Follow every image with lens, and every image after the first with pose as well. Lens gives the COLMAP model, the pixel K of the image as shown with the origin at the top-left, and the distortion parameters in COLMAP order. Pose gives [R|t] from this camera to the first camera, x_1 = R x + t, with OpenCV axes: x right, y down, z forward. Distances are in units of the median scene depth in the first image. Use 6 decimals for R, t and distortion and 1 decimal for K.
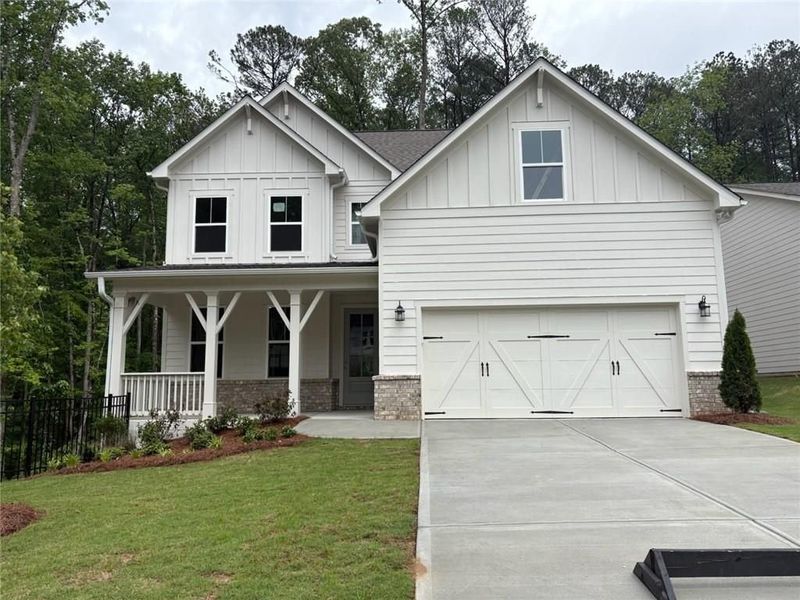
lens RADIAL K [[618.5, 0, 400.0], [0, 618.5, 300.0], [0, 0, 1]] dist [0.030357, -0.005764]
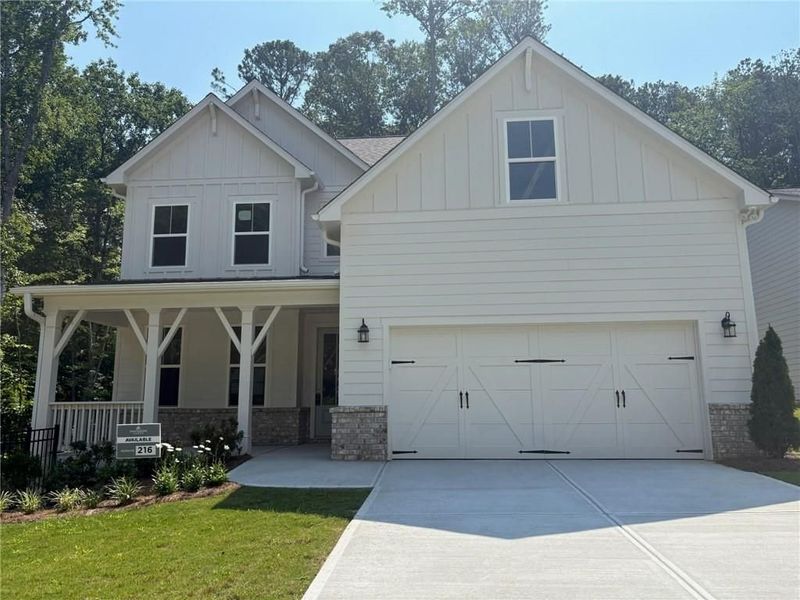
lens RADIAL K [[604.8, 0, 403.1], [0, 604.8, 298.7], [0, 0, 1]] dist [0.026287, -0.008887]
pose [[0.998846, -0.004131, -0.047842, 0.076190], [0.002539, 0.999442, -0.033302, 0.001173], [0.047953, 0.033143, 0.998300, 0.135179]]
